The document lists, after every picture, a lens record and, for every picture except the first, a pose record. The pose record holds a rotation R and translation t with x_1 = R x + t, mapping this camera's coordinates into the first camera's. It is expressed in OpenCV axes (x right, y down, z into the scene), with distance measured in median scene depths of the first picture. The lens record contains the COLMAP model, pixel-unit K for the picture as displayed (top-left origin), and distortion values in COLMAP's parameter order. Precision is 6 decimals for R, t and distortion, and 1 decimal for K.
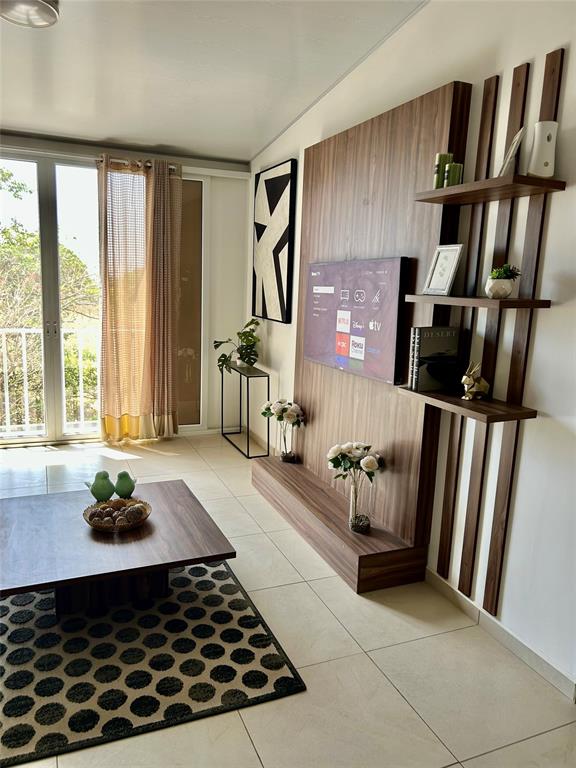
lens RADIAL K [[582.6, 0, 285.2], [0, 582.6, 386.9], [0, 0, 1]] dist [0.045964, -0.041206]
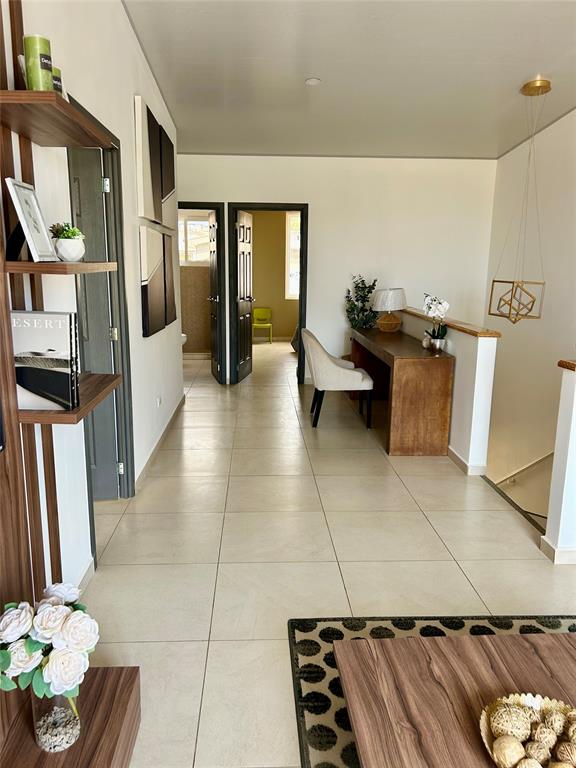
lens RADIAL K [[582.6, 0, 285.2], [0, 582.6, 386.9], [0, 0, 1]] dist [0.045964, -0.041206]
pose [[-0.940960, -0.114444, 0.318584, -0.182263], [0.018452, 0.922379, 0.385844, -0.226704], [-0.338013, 0.368943, -0.865811, 1.256325]]
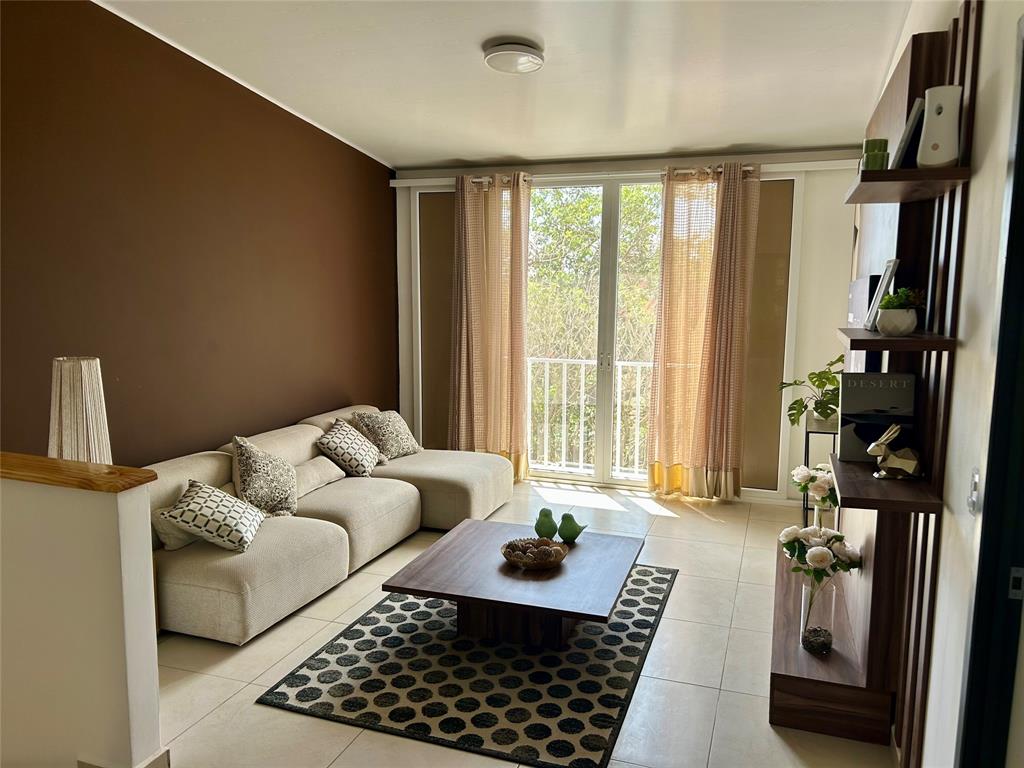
lens RADIAL K [[776.7, 0, 512.0], [0, 776.7, 384.0], [0, 0, 1]] dist [0.045964, -0.041206]
pose [[0.744601, 0.055147, -0.665228, 0.471778], [-0.102937, 0.994147, -0.032805, -0.010294], [0.659525, 0.092903, 0.745920, -0.002253]]
